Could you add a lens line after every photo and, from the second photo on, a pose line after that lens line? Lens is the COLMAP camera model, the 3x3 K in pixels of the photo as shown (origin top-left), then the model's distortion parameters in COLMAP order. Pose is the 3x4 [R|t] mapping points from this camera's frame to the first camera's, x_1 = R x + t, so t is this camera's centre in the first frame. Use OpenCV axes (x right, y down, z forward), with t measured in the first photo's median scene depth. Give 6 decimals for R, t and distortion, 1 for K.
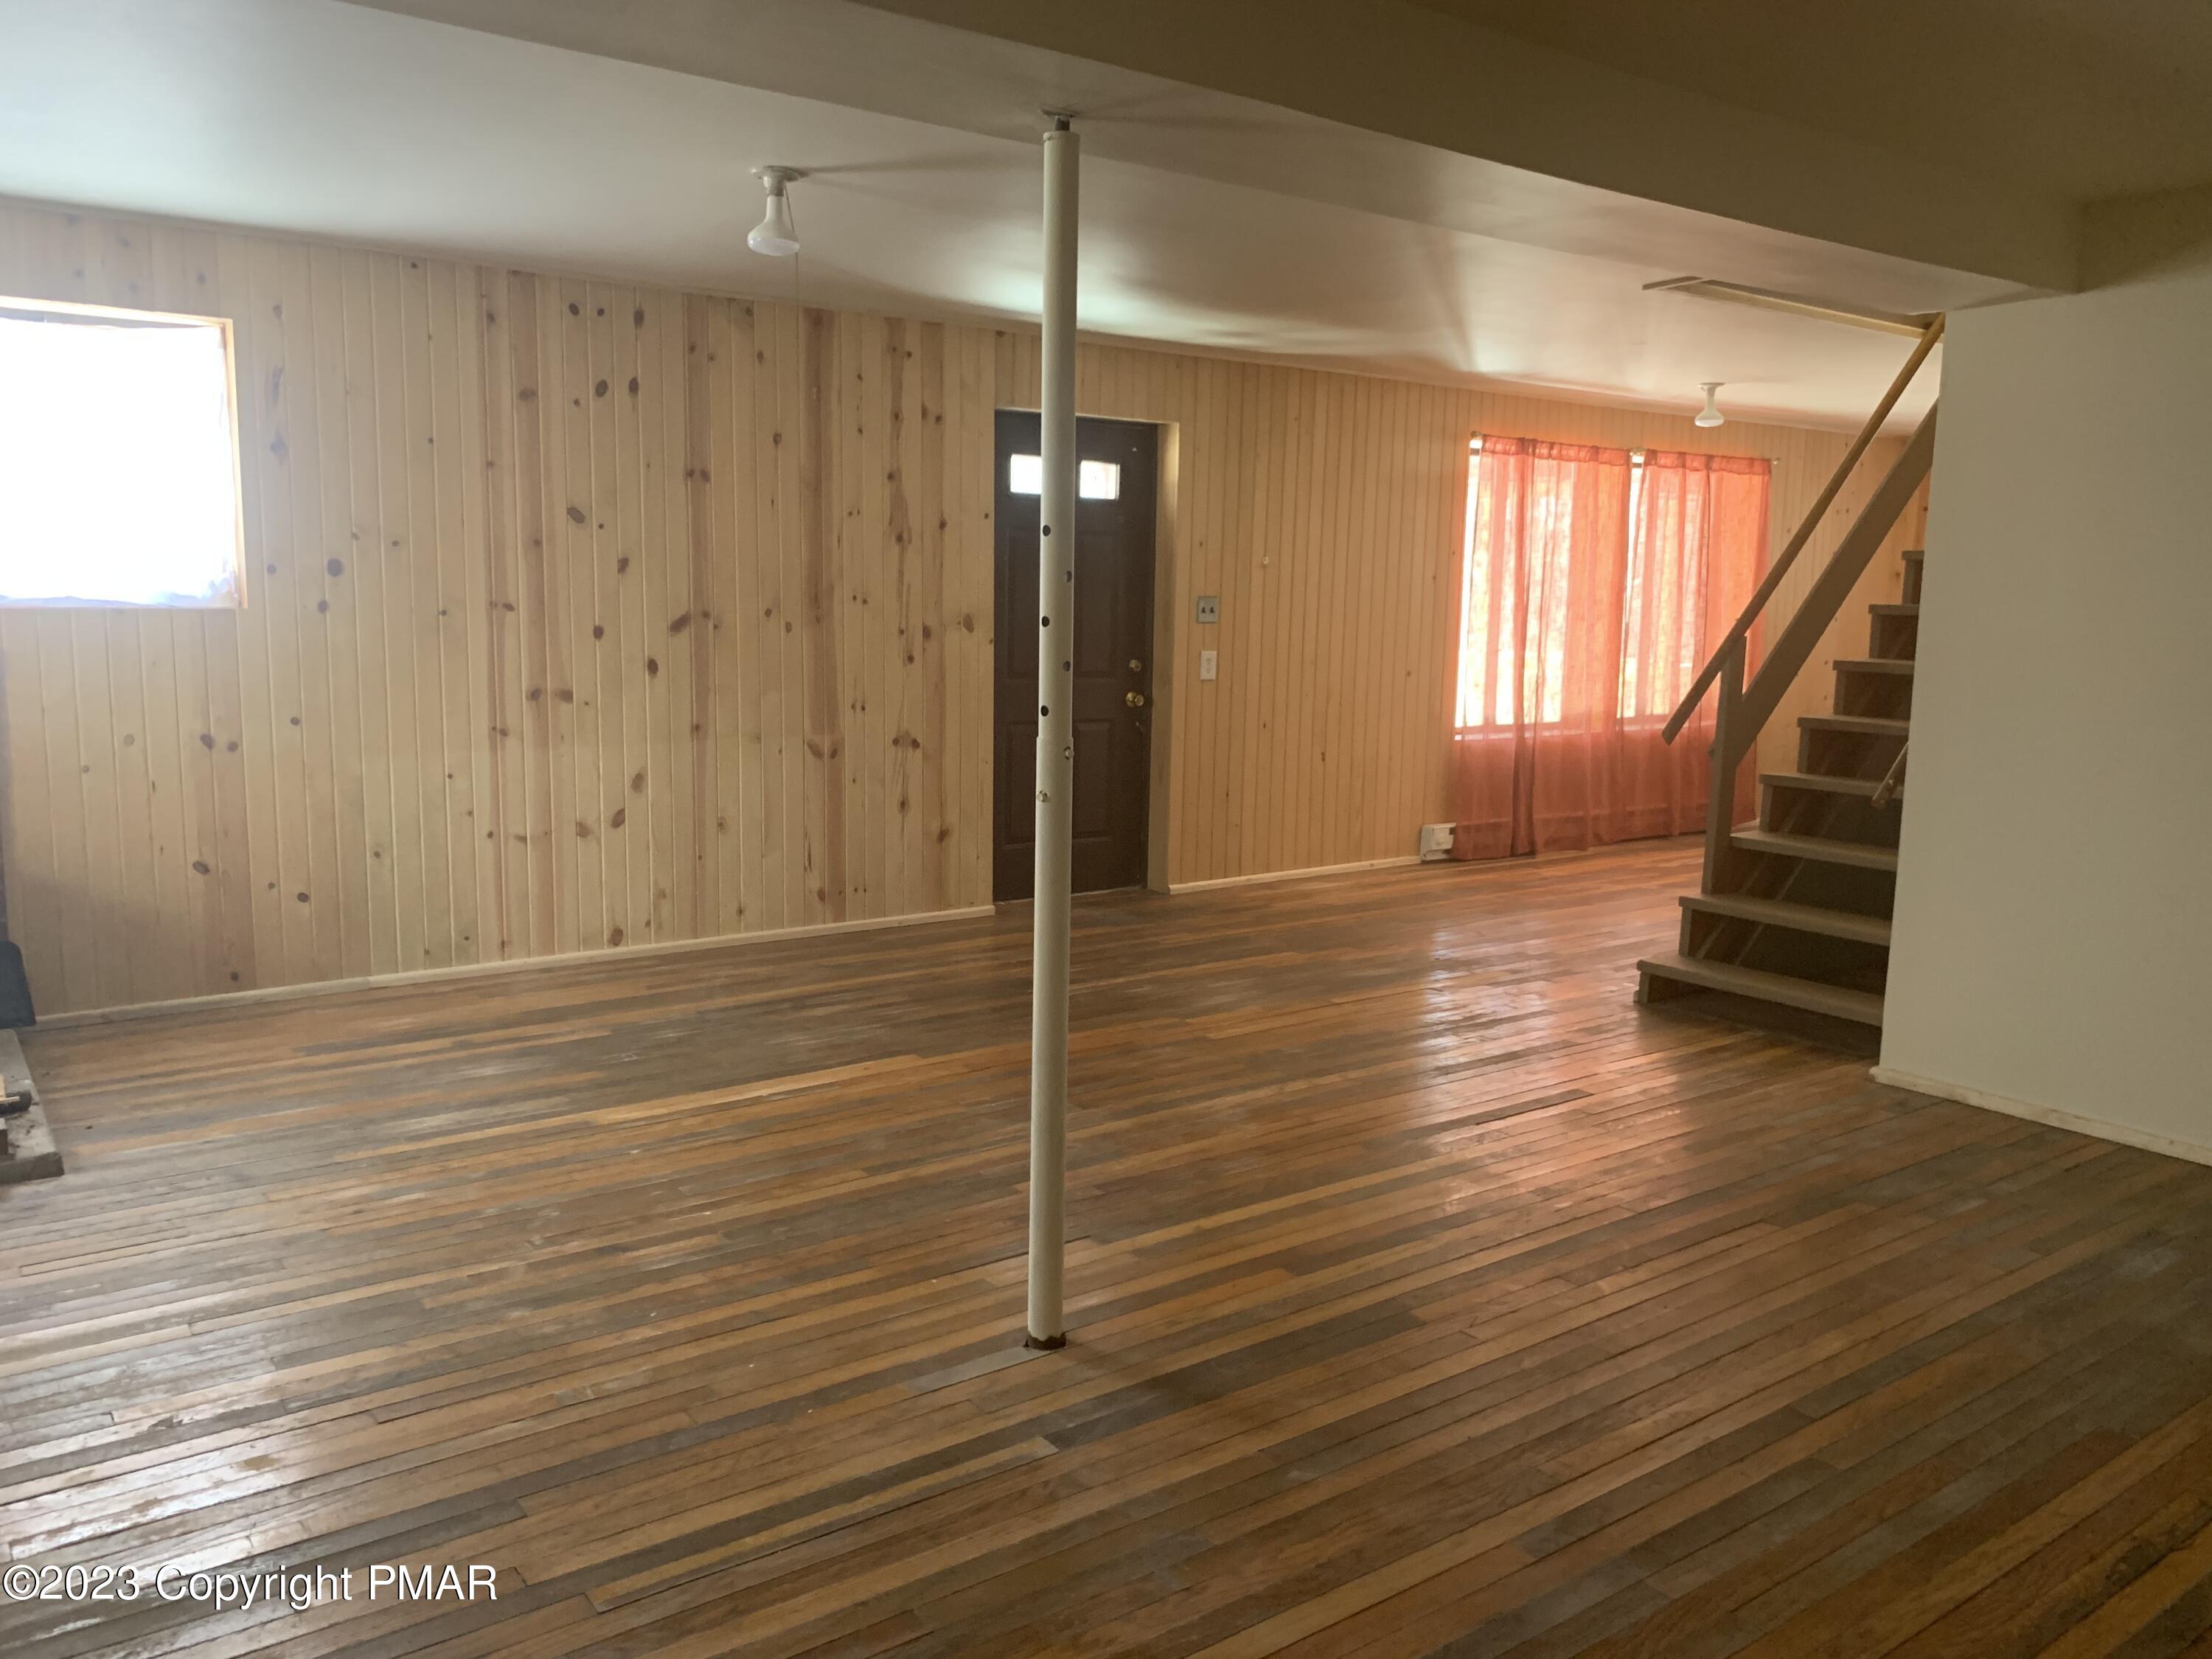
lens RADIAL K [[1694.4, 0, 1103.8], [0, 1694.4, 830.5], [0, 0, 1]] dist [0.005762, -0.022690]
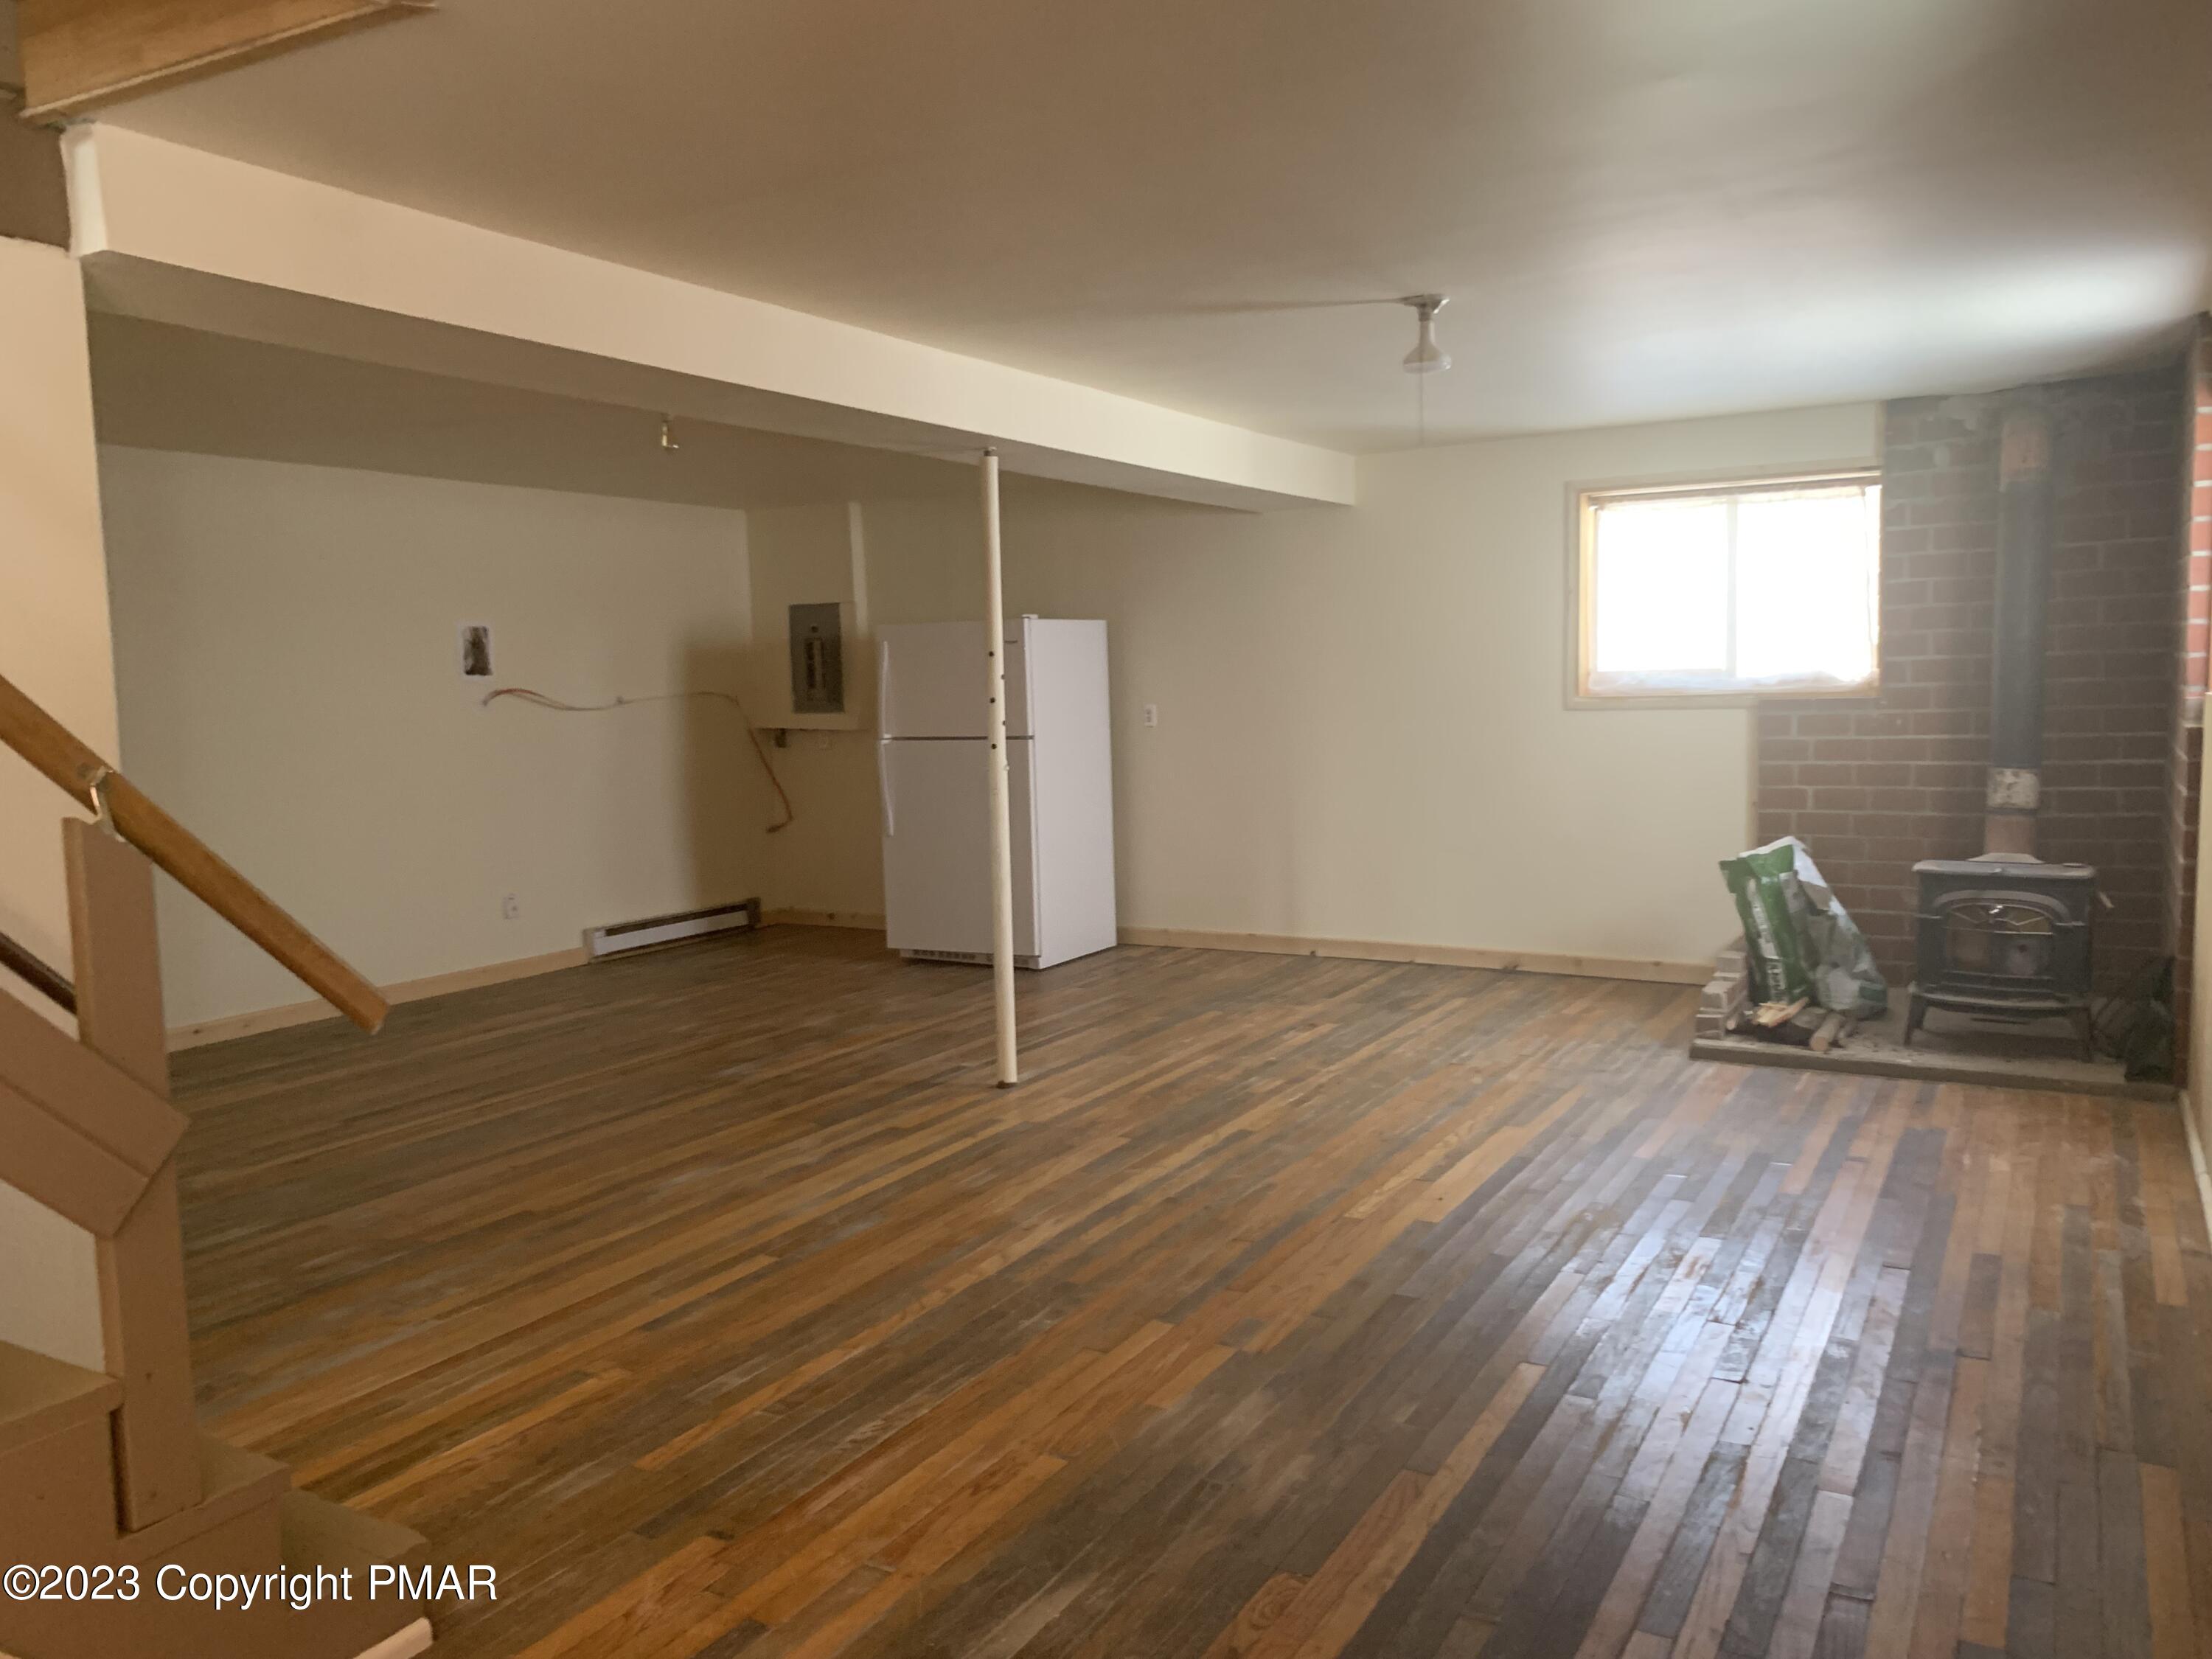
lens RADIAL K [[1694.4, 0, 1108.0], [0, 1694.4, 829.3], [0, 0, 1]] dist [0.005762, -0.022690]
pose [[-0.914929, 0.043316, -0.401284, 0.447149], [-0.048922, 0.974993, 0.216786, -0.285735], [0.400640, 0.217975, -0.889930, 1.972712]]
